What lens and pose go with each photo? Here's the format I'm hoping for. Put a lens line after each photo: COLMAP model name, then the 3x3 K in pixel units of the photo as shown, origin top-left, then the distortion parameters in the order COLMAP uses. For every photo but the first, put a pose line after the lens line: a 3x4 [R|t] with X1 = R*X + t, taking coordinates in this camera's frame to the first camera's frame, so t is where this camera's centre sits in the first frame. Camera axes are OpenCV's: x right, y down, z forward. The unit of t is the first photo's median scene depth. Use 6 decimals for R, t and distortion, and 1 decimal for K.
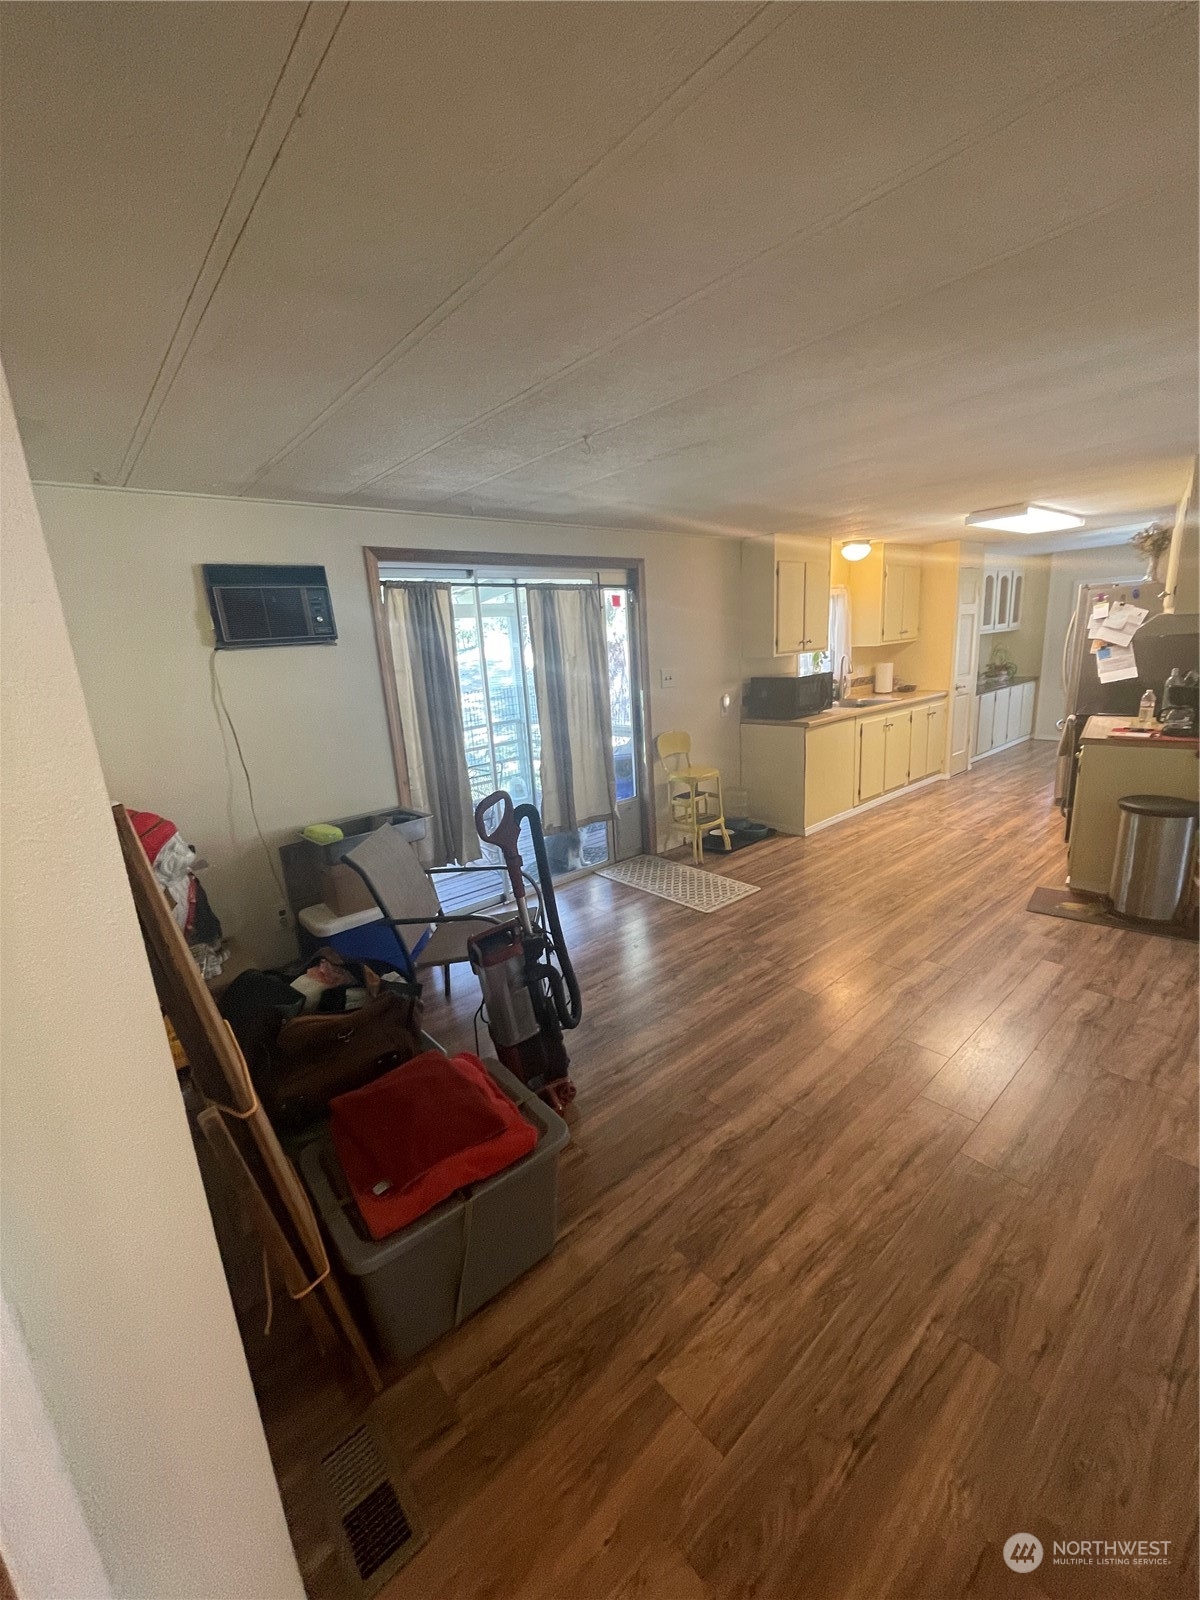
lens RADIAL K [[646.1, 0, 605.7], [0, 646.1, 797.6], [0, 0, 1]] dist [0.002269, -0.000188]
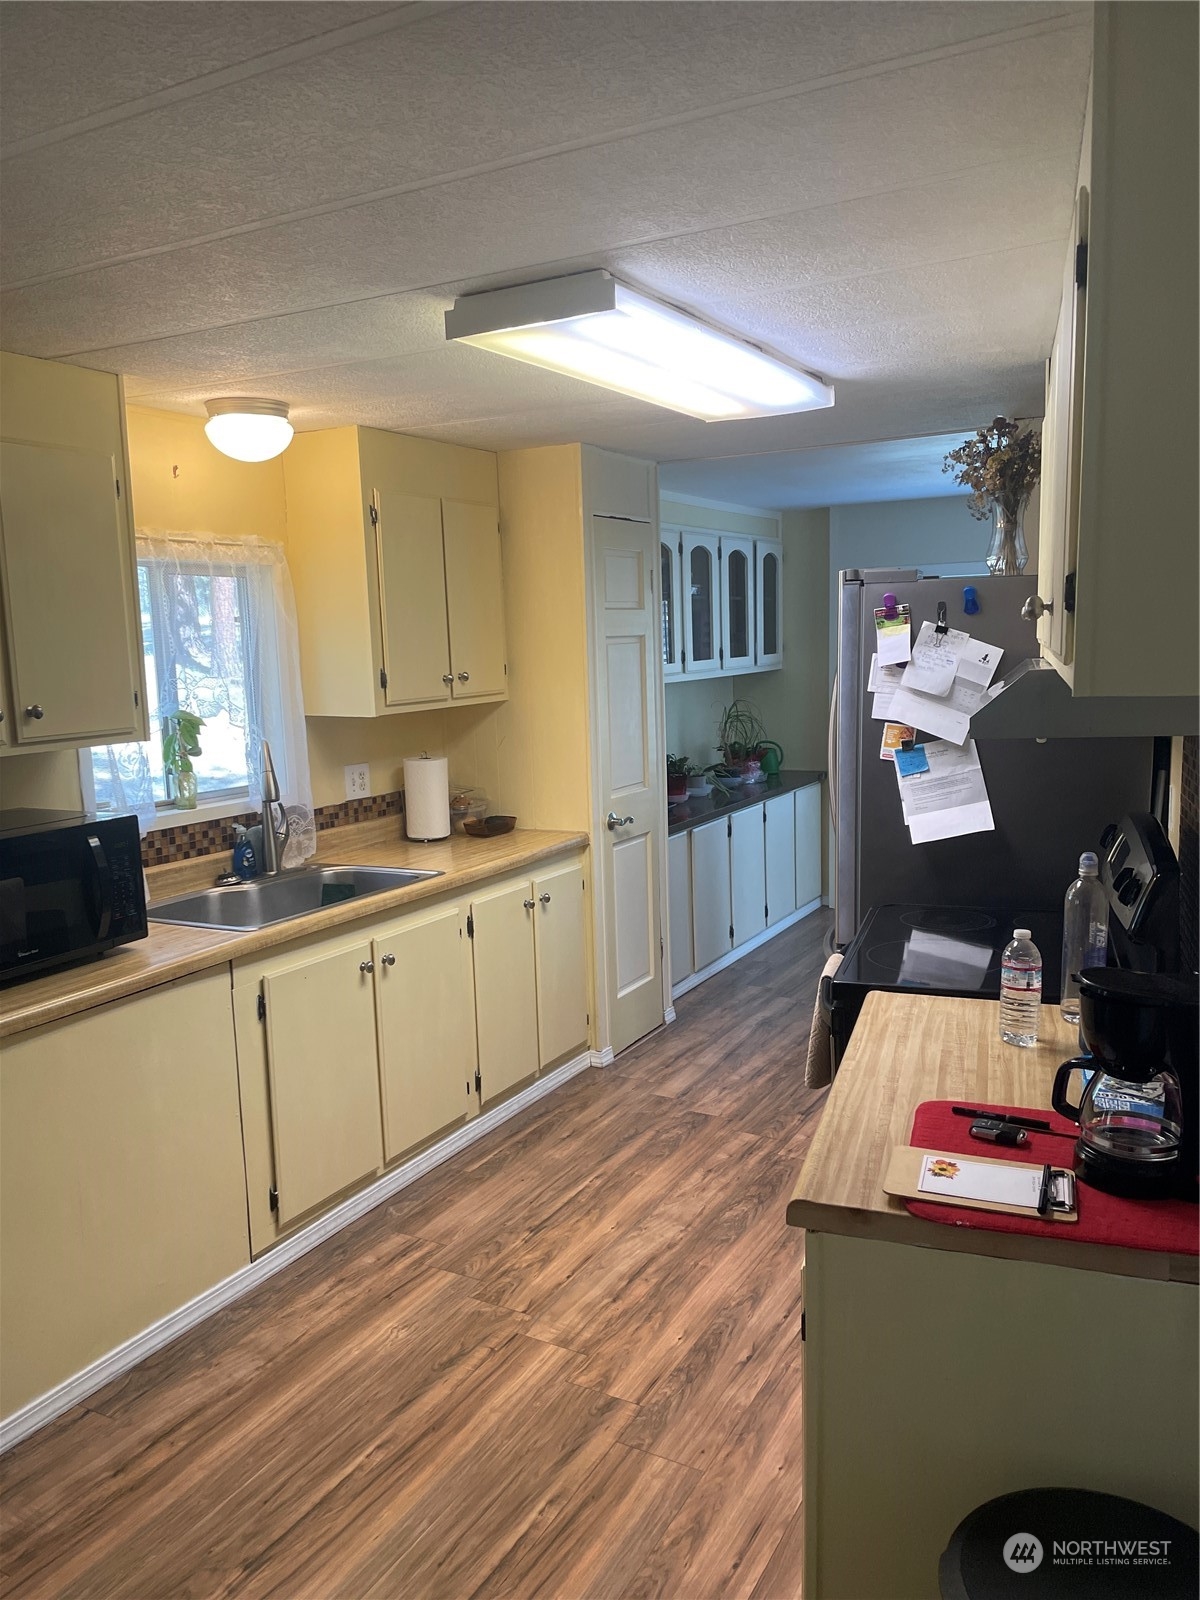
lens RADIAL K [[1210.9, 0, 600.0], [0, 1210.9, 810.5], [0, 0, 1]] dist [0.045112, -0.008479]
pose [[0.938707, -0.014515, 0.344411, 0.375247], [0.052512, 0.993474, -0.101256, -0.136356], [-0.340693, 0.113135, 0.933343, 0.433972]]
